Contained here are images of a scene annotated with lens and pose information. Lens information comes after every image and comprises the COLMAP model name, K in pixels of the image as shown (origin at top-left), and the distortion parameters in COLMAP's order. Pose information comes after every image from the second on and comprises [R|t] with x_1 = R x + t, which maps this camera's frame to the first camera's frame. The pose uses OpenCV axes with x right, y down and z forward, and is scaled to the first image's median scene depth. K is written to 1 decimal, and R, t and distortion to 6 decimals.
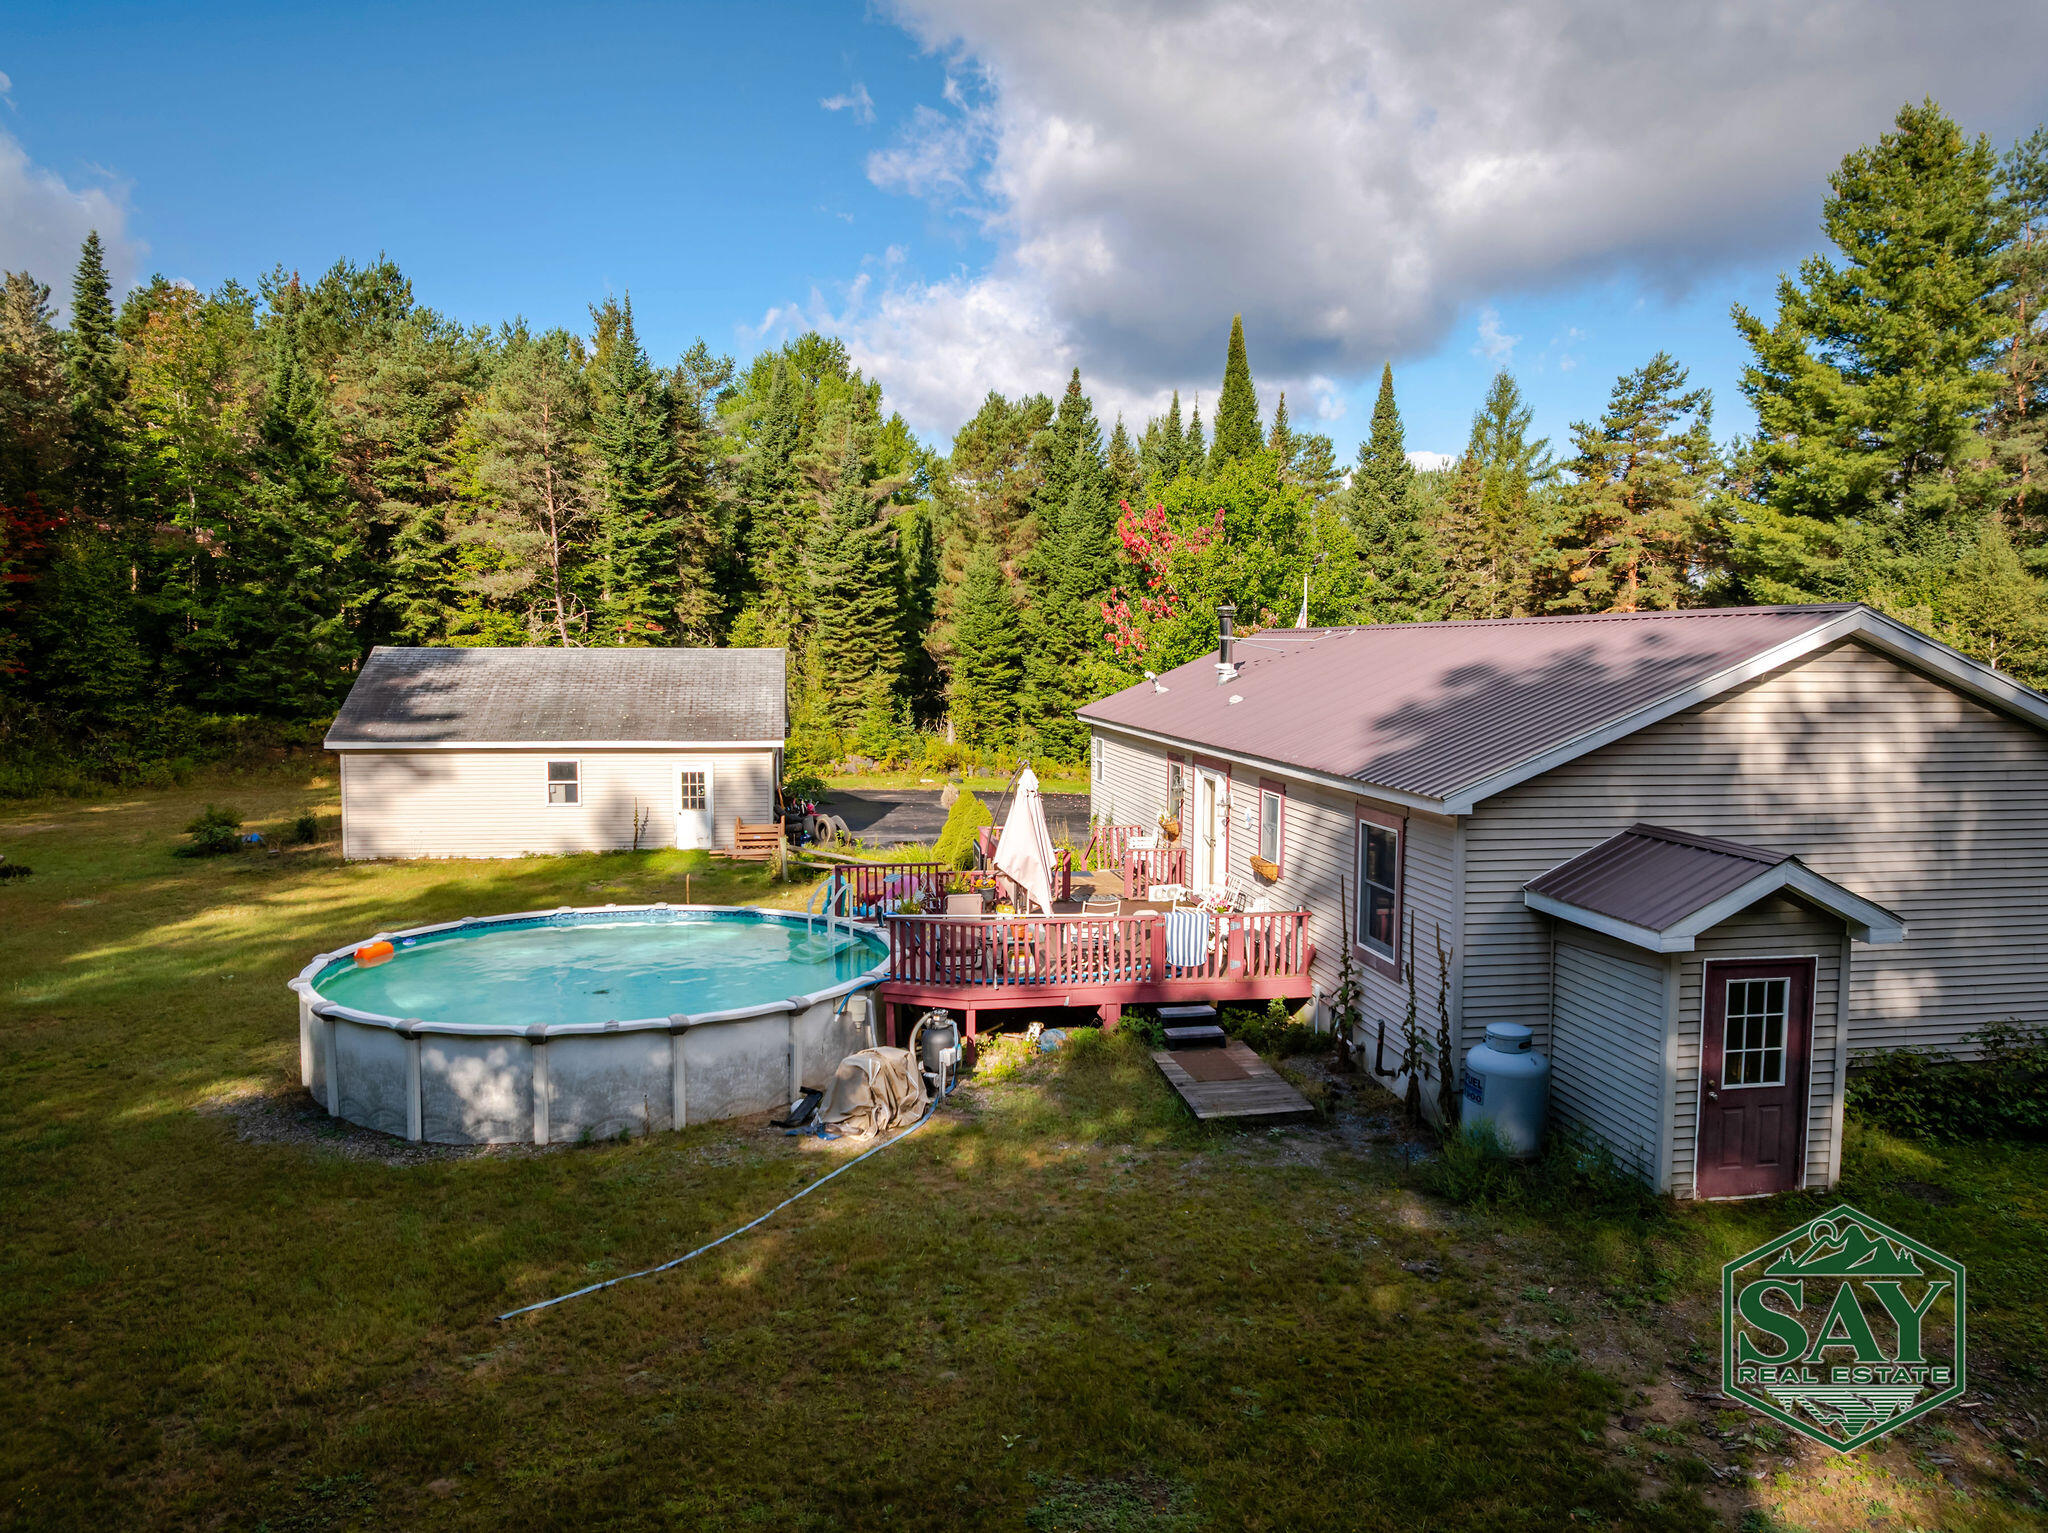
lens RADIAL K [[1425.3, 0, 1029.7], [0, 1425.3, 763.8], [0, 0, 1]] dist [-0.012016, -0.055061]
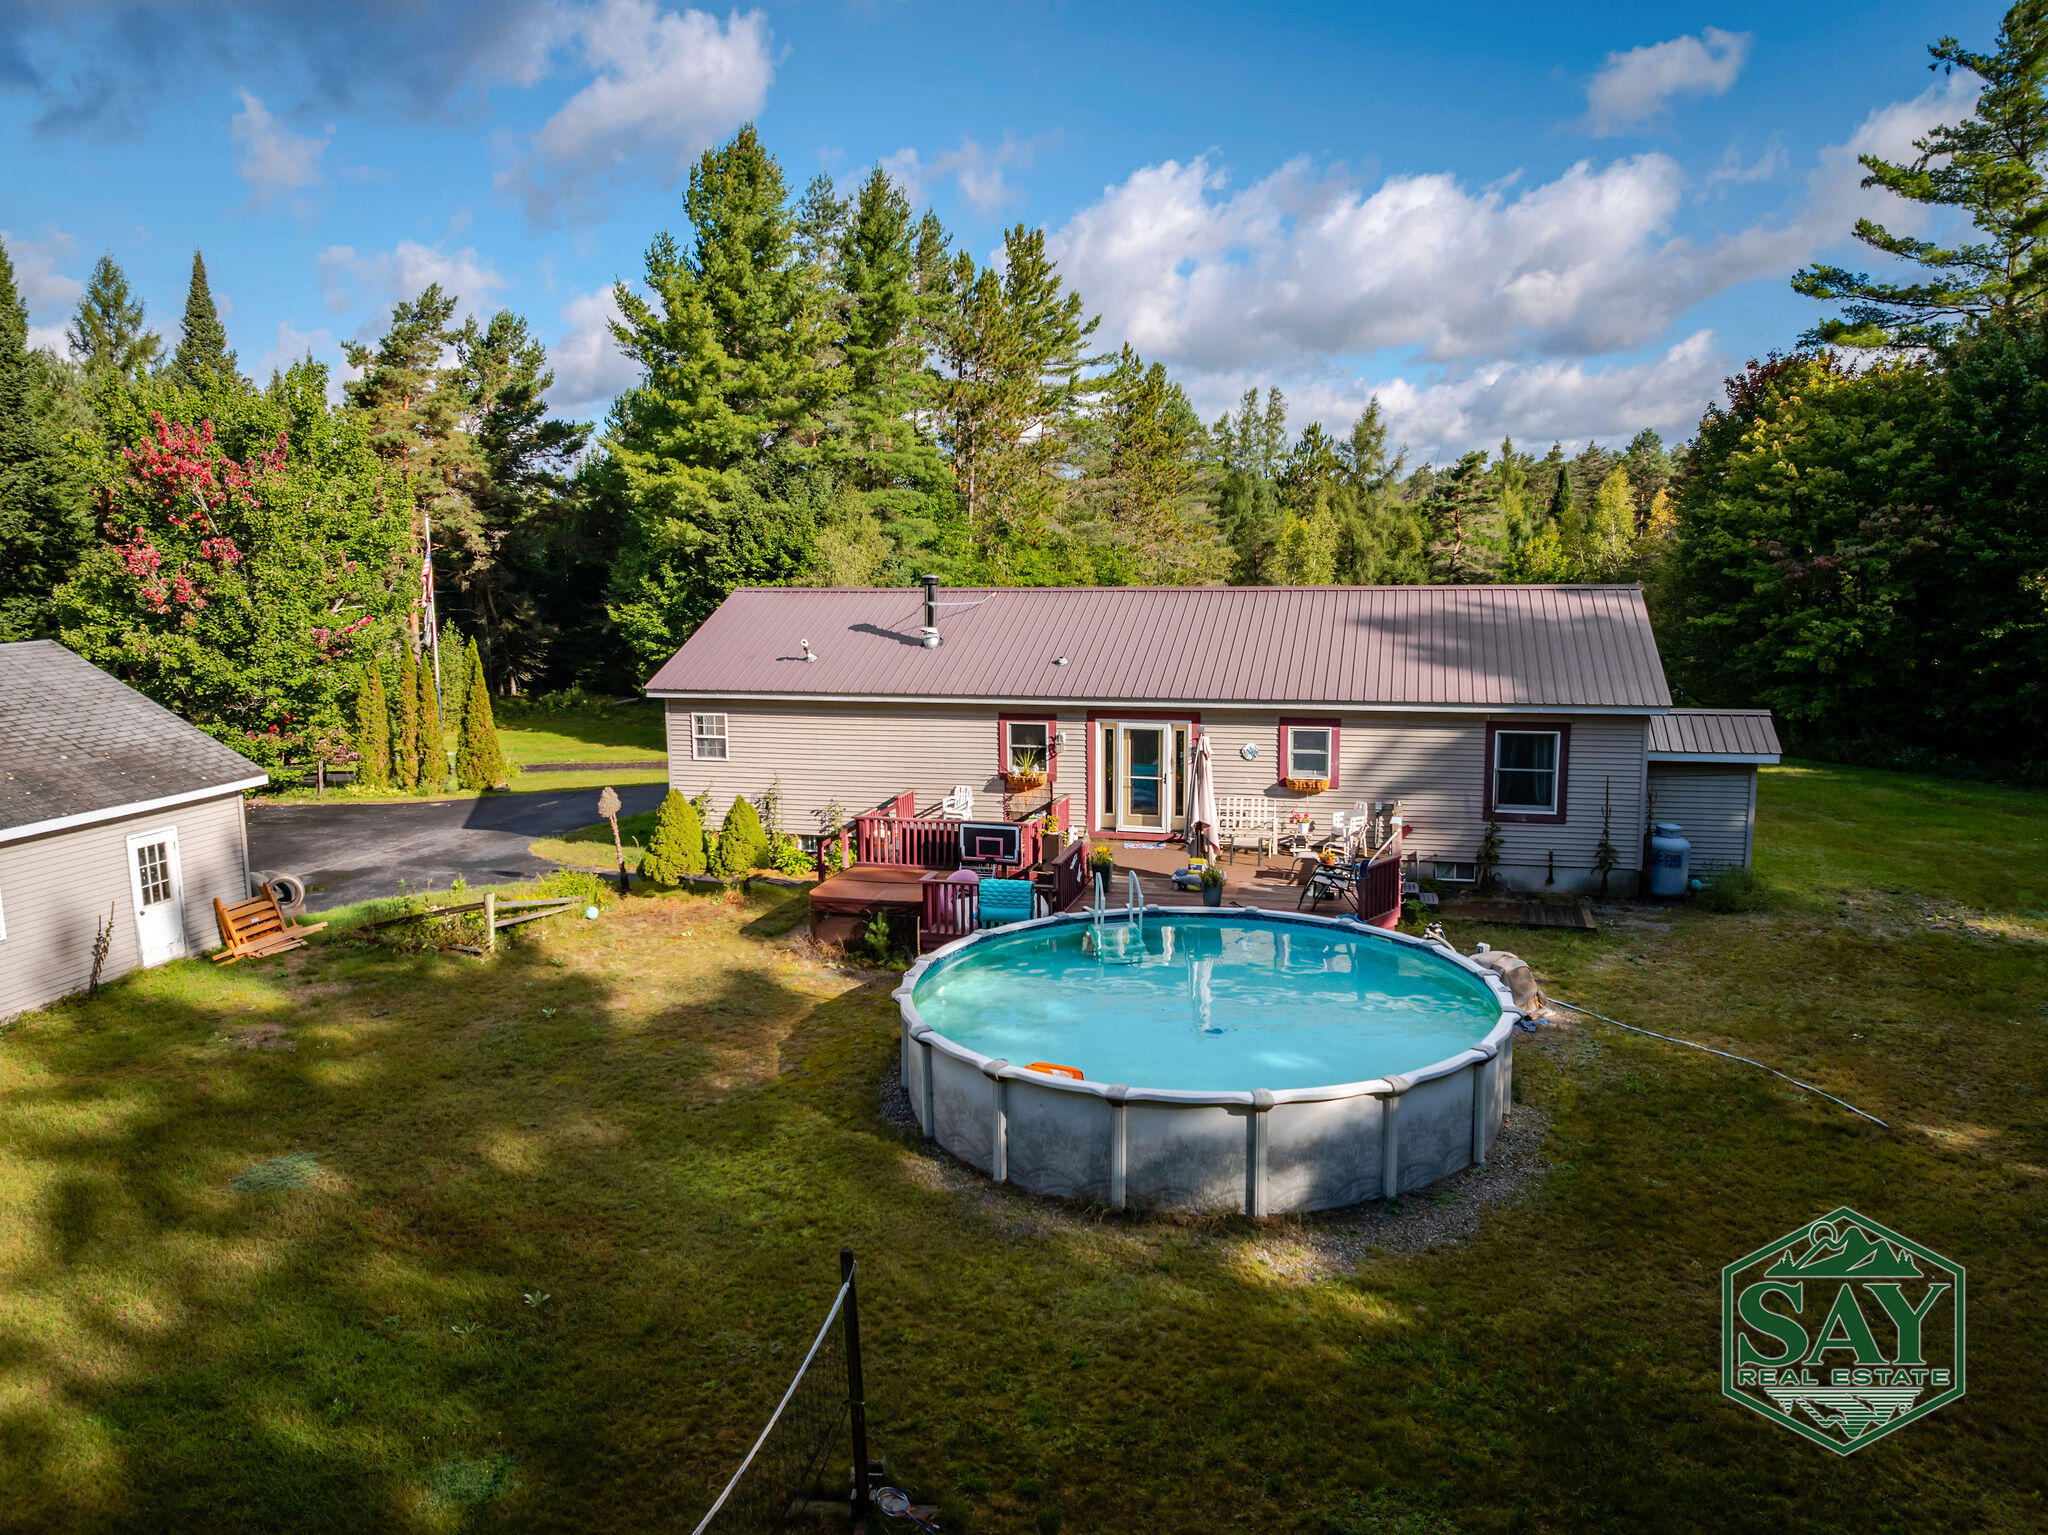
lens RADIAL K [[1425.3, 0, 1029.7], [0, 1425.3, 764.8], [0, 0, 1]] dist [-0.012016, -0.055061]
pose [[0.382773, -0.144950, 0.912400, -0.646013], [0.079577, 0.989117, 0.123753, -0.074180], [-0.920409, 0.025237, 0.390142, 0.404598]]
